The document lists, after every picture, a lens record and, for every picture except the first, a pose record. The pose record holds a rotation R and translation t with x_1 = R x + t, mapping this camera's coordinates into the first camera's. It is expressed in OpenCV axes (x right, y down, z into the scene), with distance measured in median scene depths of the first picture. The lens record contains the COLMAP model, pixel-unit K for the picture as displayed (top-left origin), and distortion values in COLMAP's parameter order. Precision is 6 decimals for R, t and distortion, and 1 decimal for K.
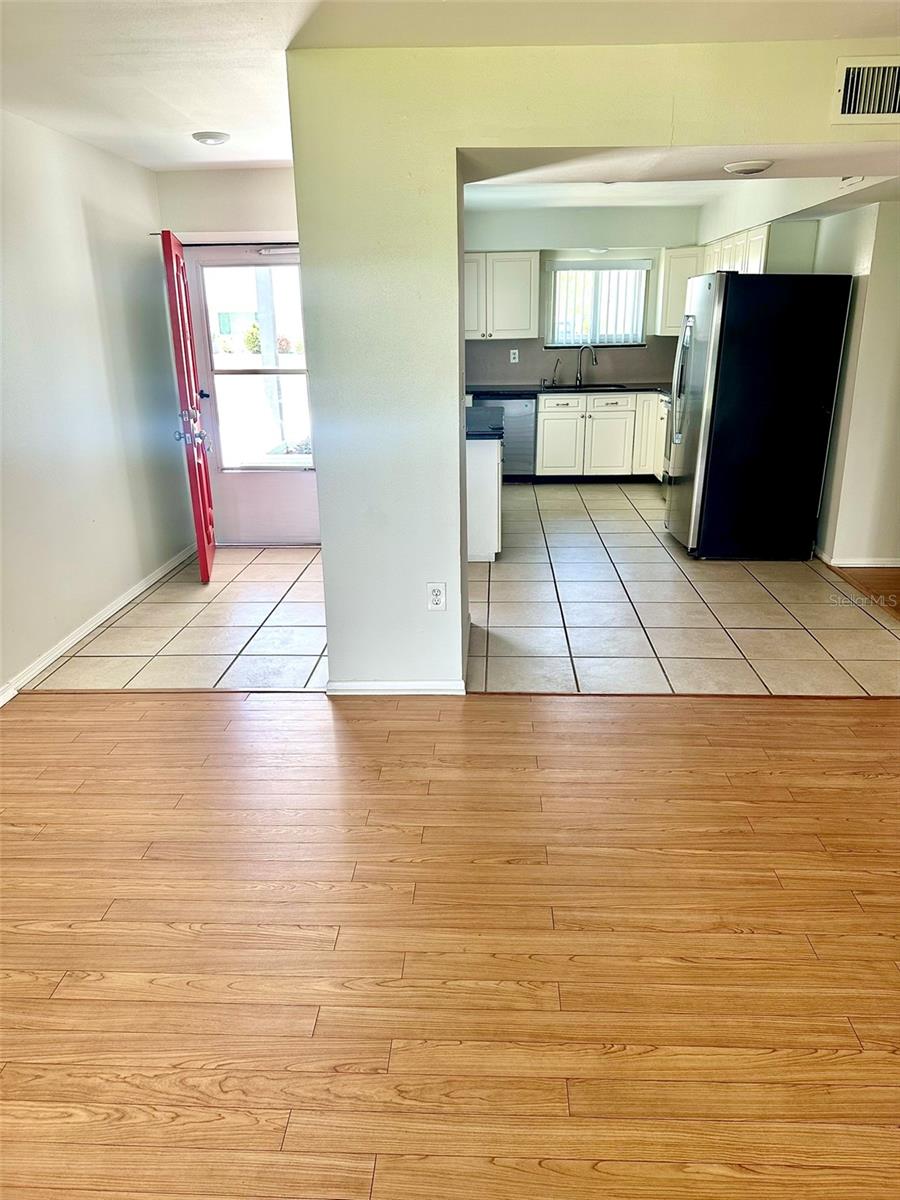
lens RADIAL K [[832.7, 0, 447.9], [0, 832.7, 602.5], [0, 0, 1]] dist [0.040918, -0.050450]
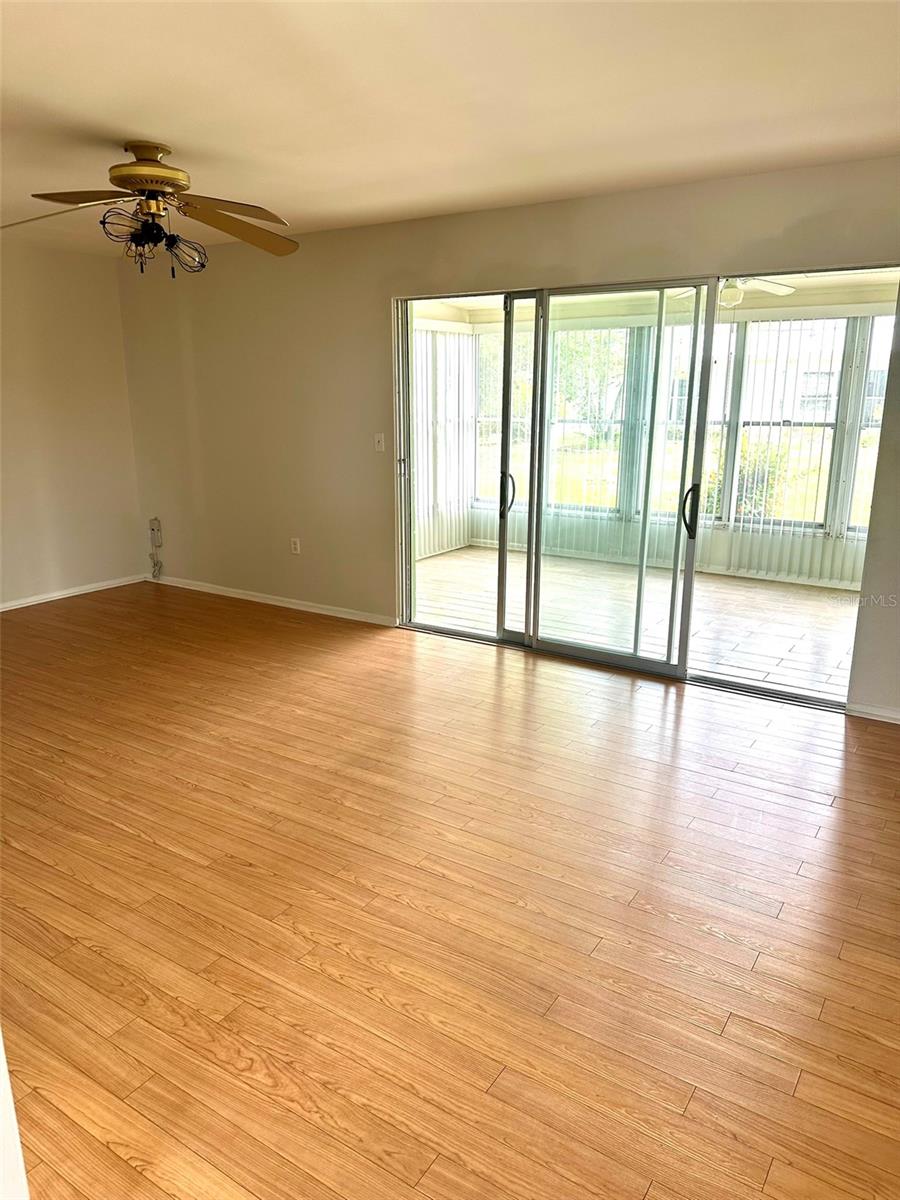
lens RADIAL K [[833.6, 0, 445.7], [0, 833.6, 618.2], [0, 0, 1]] dist [0.060125, -0.091895]
pose [[-0.860975, -0.121872, 0.493831, -0.631398], [0.180007, 0.835038, 0.519912, -0.470759], [-0.475731, 0.536524, -0.697009, 1.425417]]
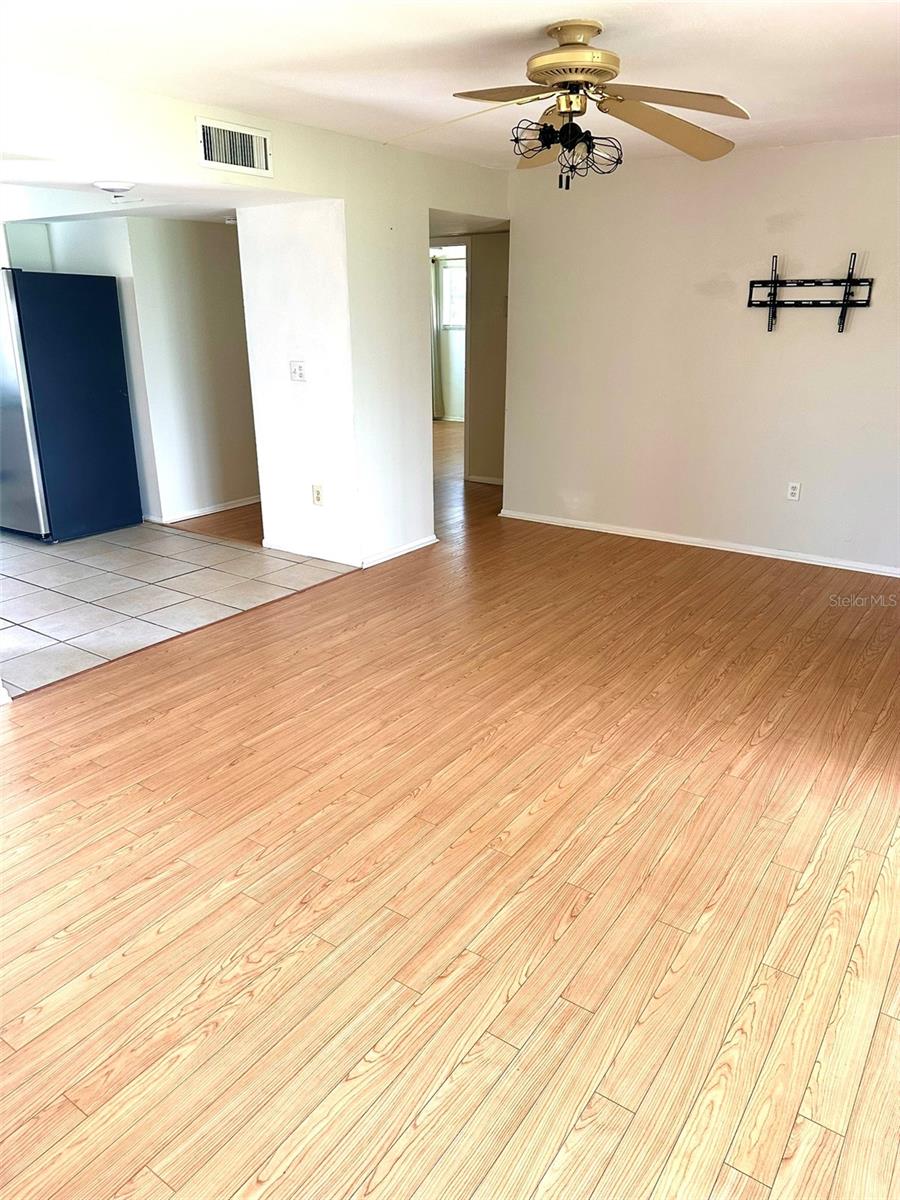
lens RADIAL K [[842.0, 0, 450.8], [0, 842.0, 595.2], [0, 0, 1]] dist [0.104516, -0.156958]
pose [[0.529680, -0.264320, 0.805962, -0.662685], [0.269497, 0.953412, 0.135563, -0.003508], [-0.804246, 0.145399, 0.576236, 0.002600]]
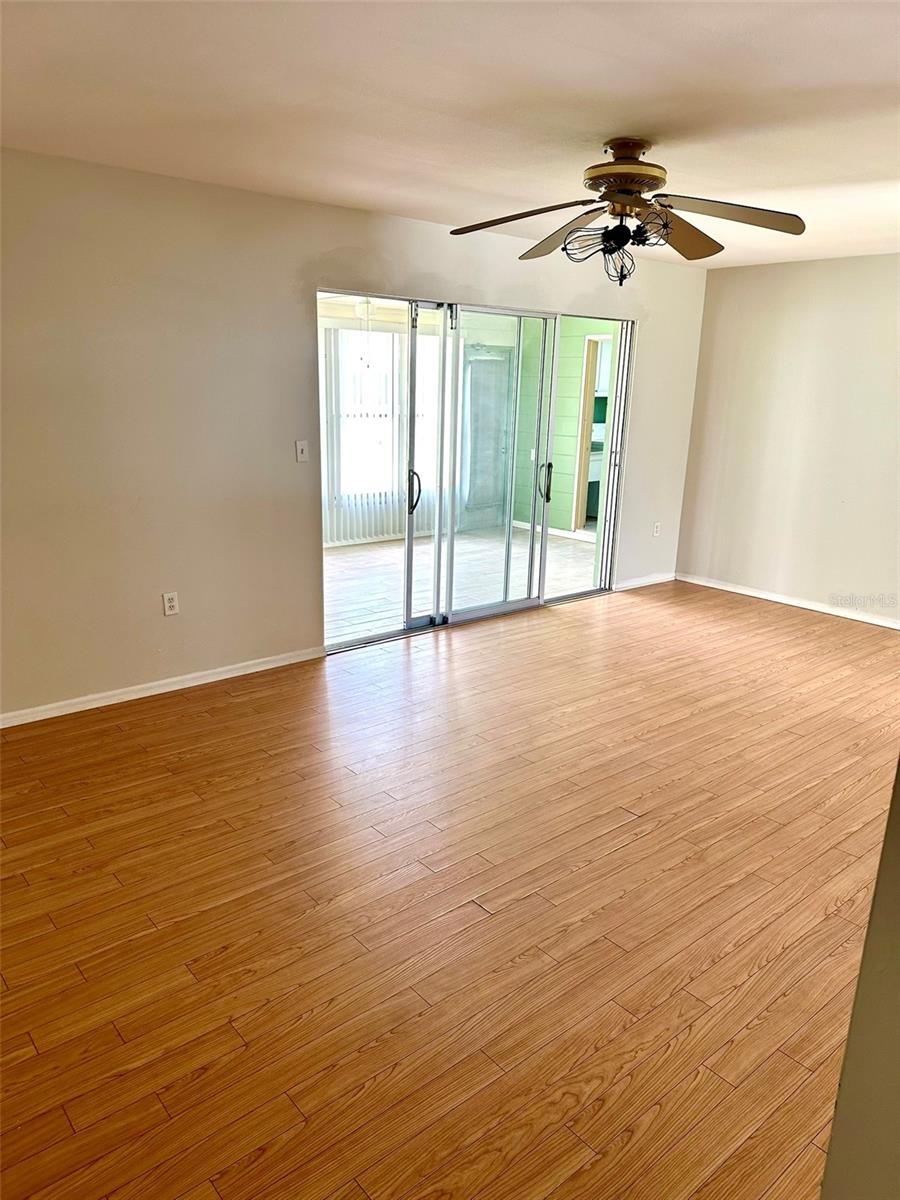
lens RADIAL K [[855.7, 0, 452.8], [0, 855.7, 600.7], [0, 0, 1]] dist [0.114411, -0.096511]
pose [[-0.722652, 0.169815, -0.670027, 1.564652], [-0.240792, 0.846784, 0.474317, -0.467144], [0.647914, 0.504103, -0.571040, 1.253887]]
